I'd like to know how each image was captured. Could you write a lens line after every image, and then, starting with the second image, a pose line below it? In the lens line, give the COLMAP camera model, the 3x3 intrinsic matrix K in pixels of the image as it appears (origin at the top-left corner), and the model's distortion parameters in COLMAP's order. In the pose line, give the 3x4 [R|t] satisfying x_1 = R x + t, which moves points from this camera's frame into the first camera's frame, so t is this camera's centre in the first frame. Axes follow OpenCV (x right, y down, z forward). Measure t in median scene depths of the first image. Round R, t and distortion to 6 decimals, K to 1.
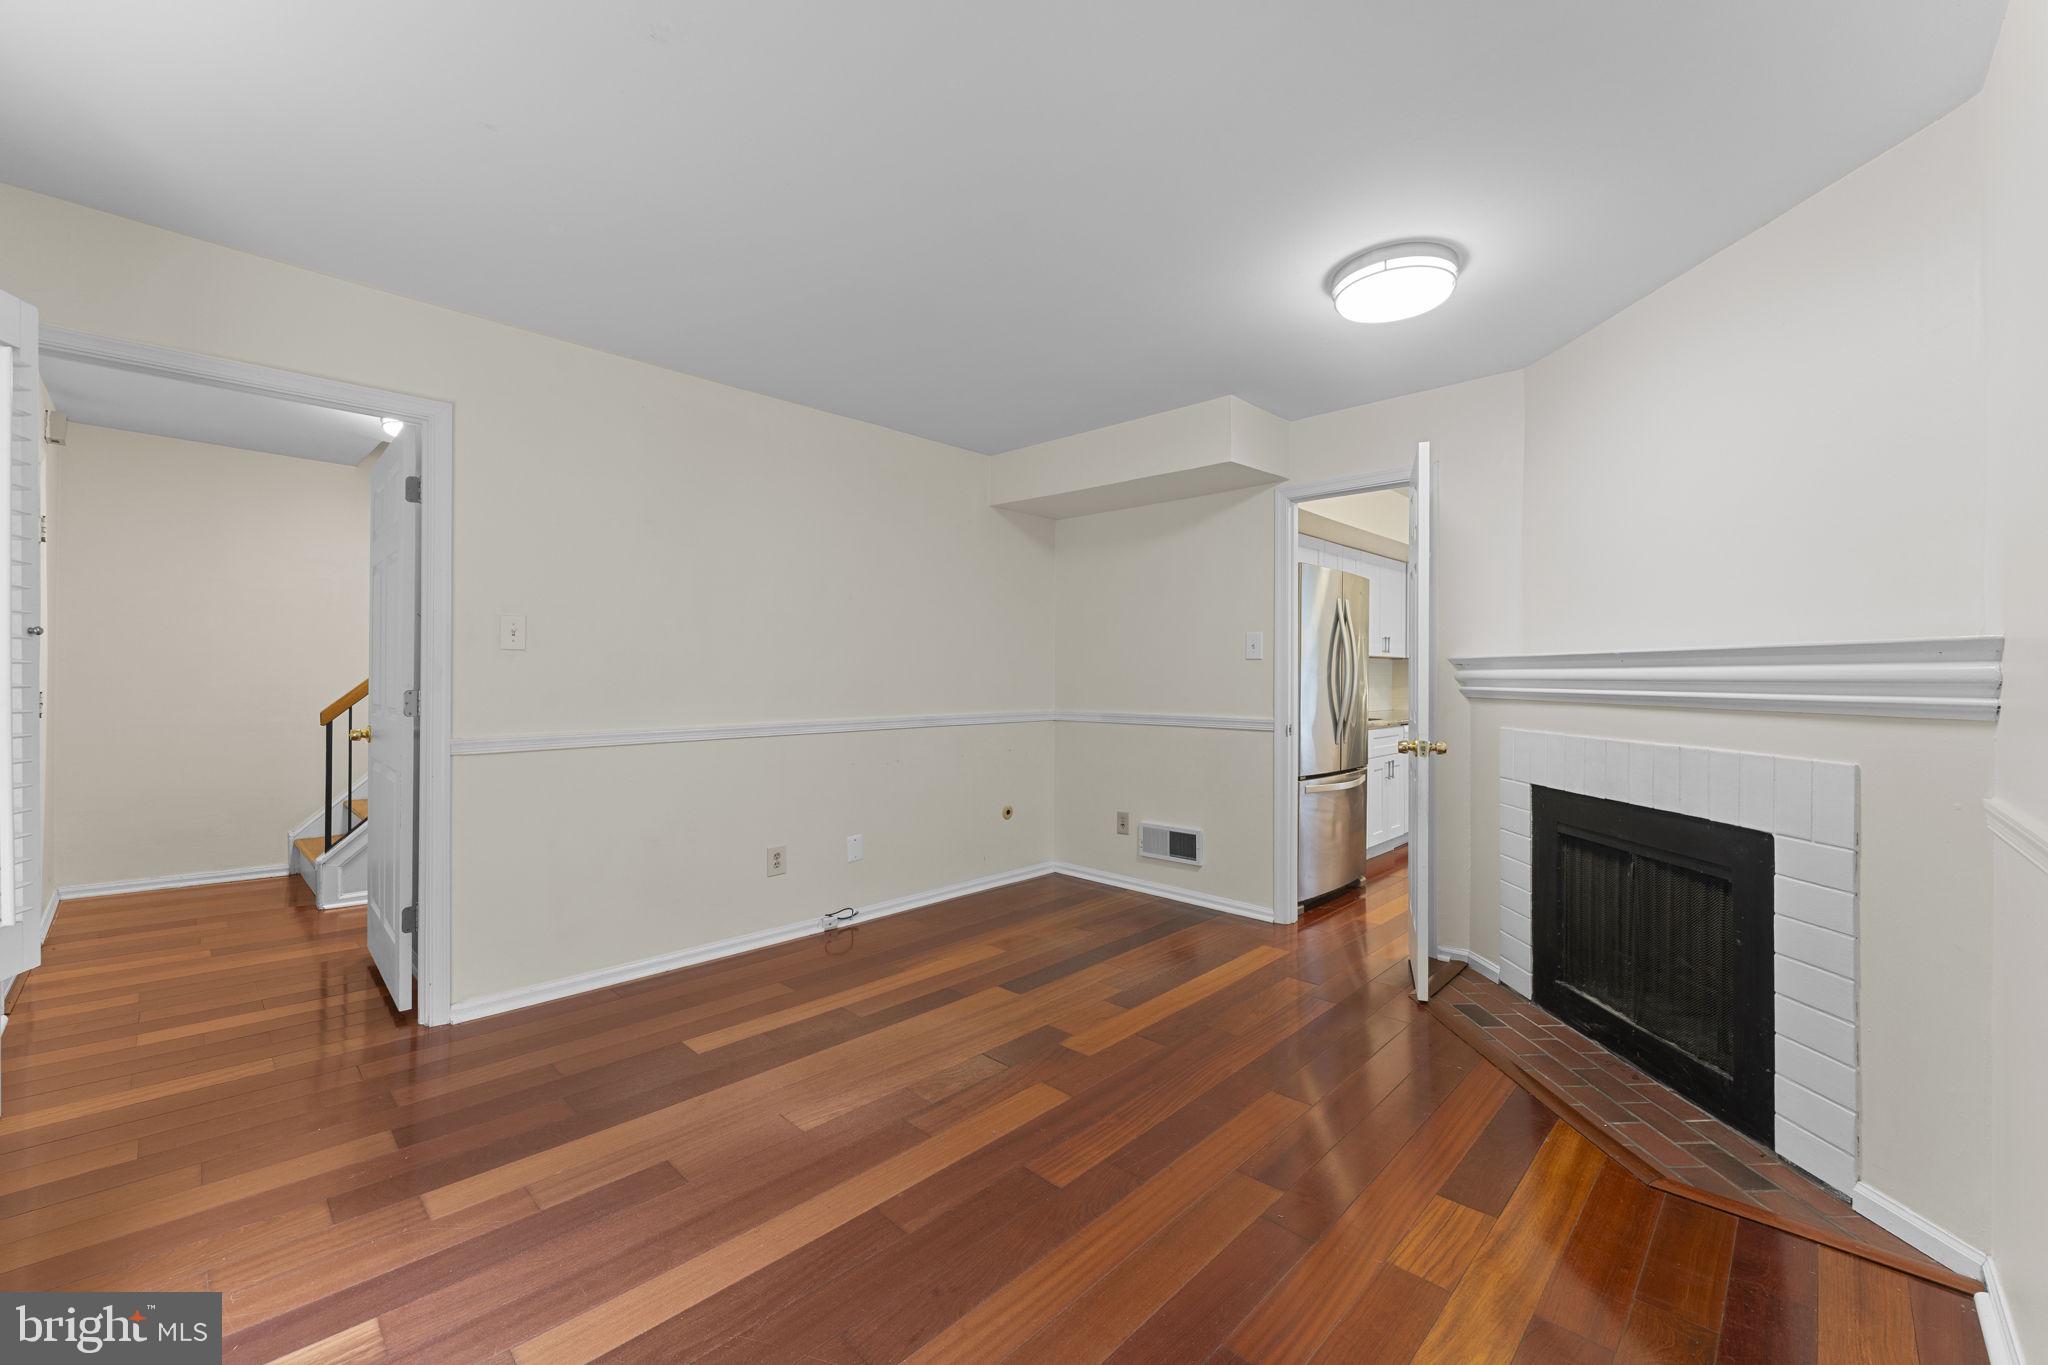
lens RADIAL K [[825.7, 0, 1024.5], [0, 825.7, 687.0], [0, 0, 1]] dist [0.002290, 0.000122]
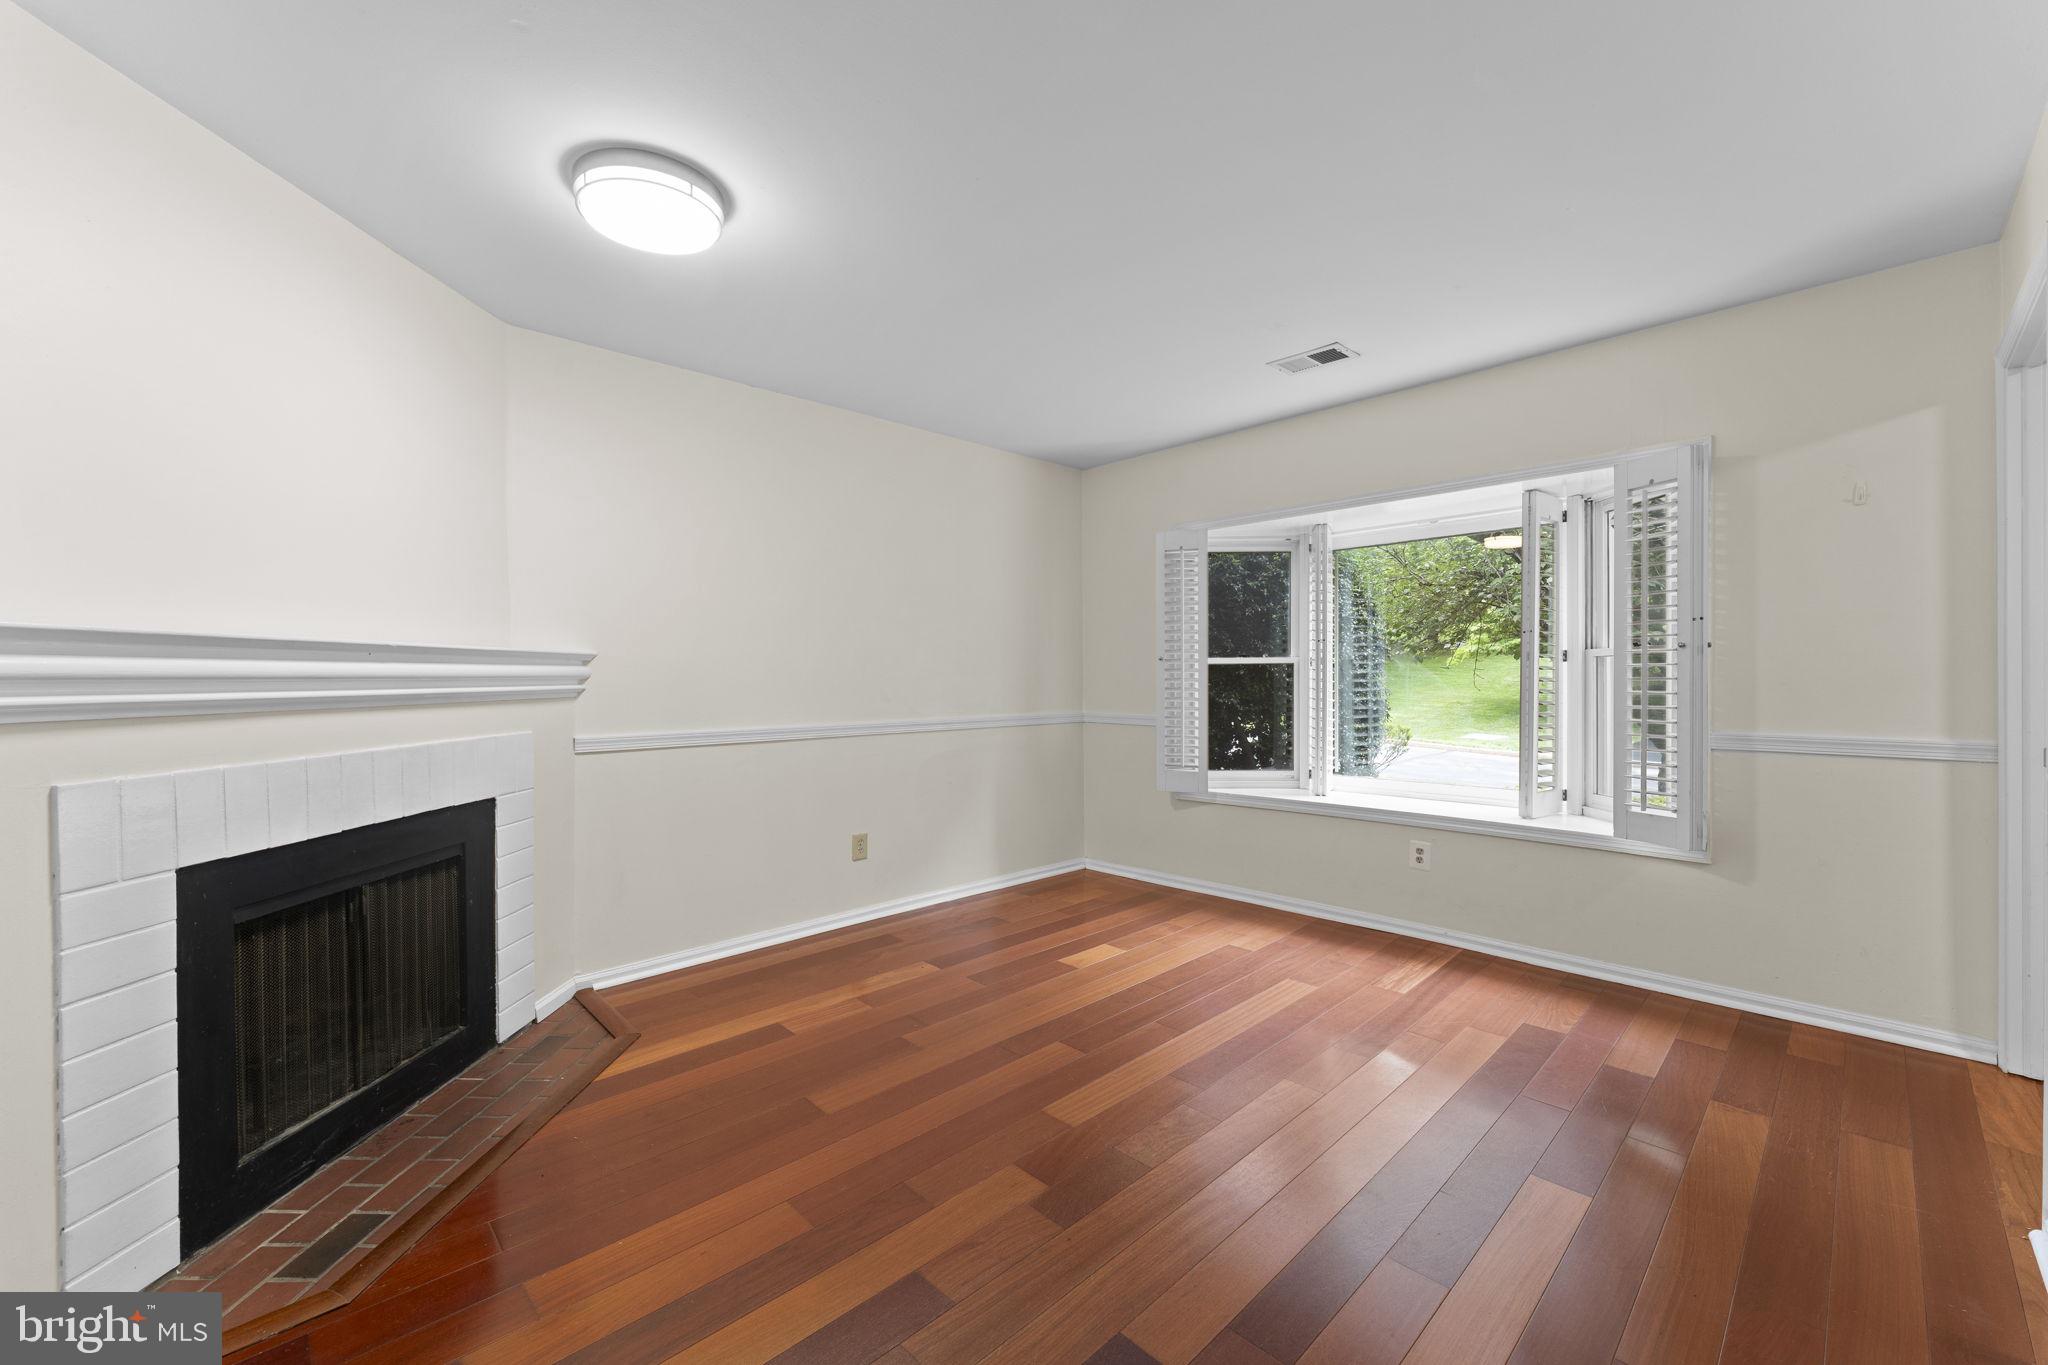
lens RADIAL K [[825.7, 0, 1014.0], [0, 825.7, 675.0], [0, 0, 1]] dist [0.002290, 0.000122]
pose [[-0.999006, 0.002804, 0.044480, 0.041853], [0.003377, 0.999912, 0.012809, -0.019623], [-0.044440, 0.012947, -0.998928, 1.817573]]
